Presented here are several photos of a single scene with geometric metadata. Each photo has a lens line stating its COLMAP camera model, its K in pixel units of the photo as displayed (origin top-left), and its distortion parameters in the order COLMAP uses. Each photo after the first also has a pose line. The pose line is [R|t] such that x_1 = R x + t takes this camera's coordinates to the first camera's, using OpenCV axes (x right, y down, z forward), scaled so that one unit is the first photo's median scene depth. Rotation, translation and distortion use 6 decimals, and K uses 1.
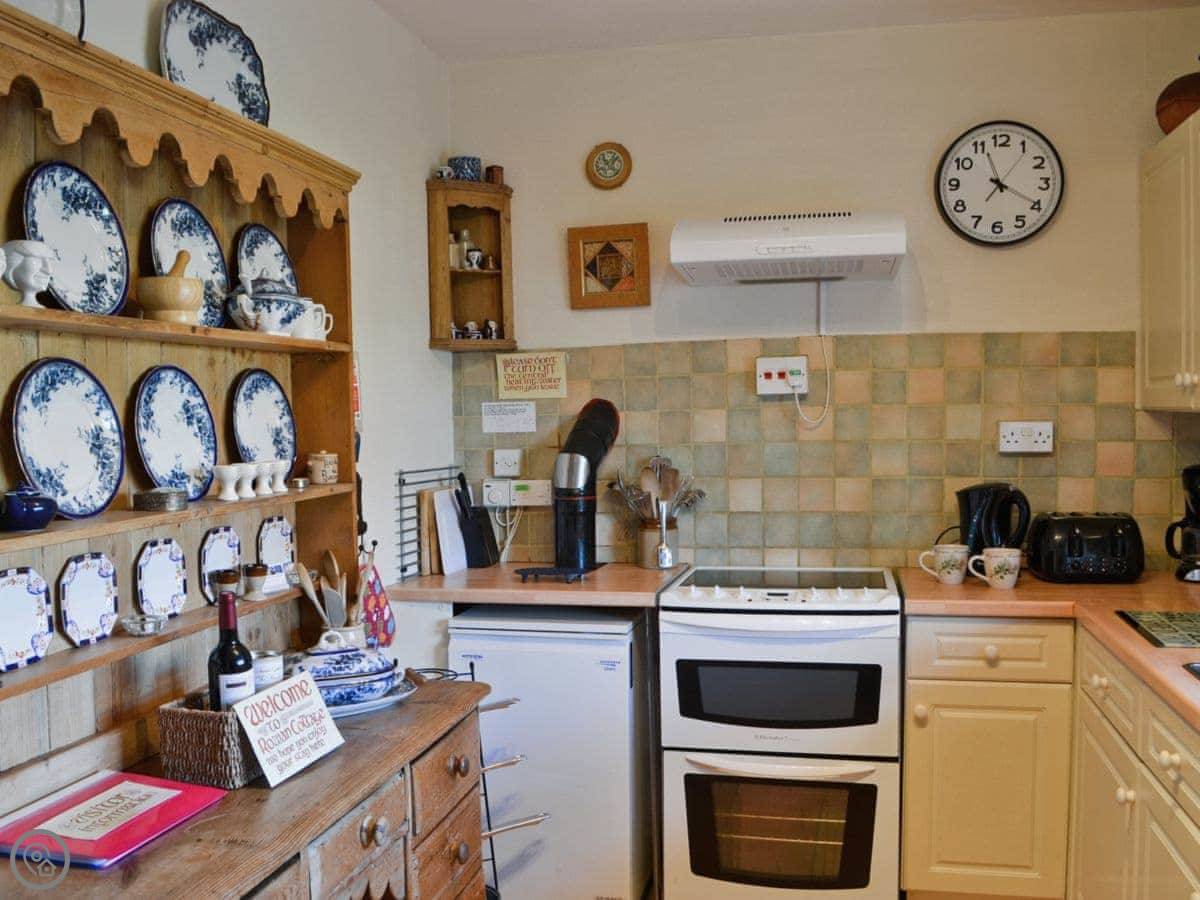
lens RADIAL K [[1124.3, 0, 602.3], [0, 1124.3, 452.0], [0, 0, 1]] dist [-0.068088, 0.000000]
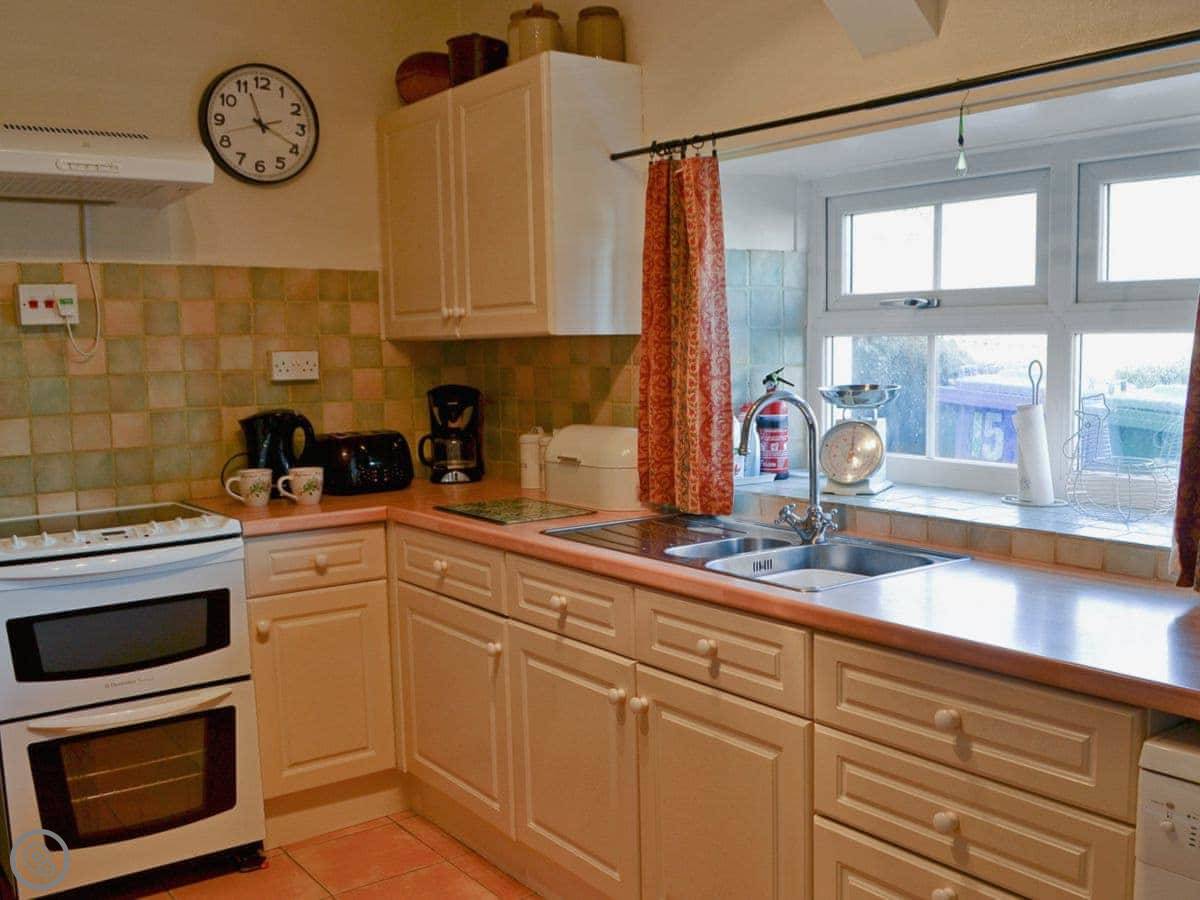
lens RADIAL K [[1124.3, 0, 602.7], [0, 1124.3, 451.9], [0, 0, 1]] dist [-0.068088, 0.000000]
pose [[0.651151, -0.069063, 0.755799, -0.246380], [0.040144, 0.997591, 0.056573, 0.020024], [-0.757886, -0.006497, 0.652355, 0.071007]]
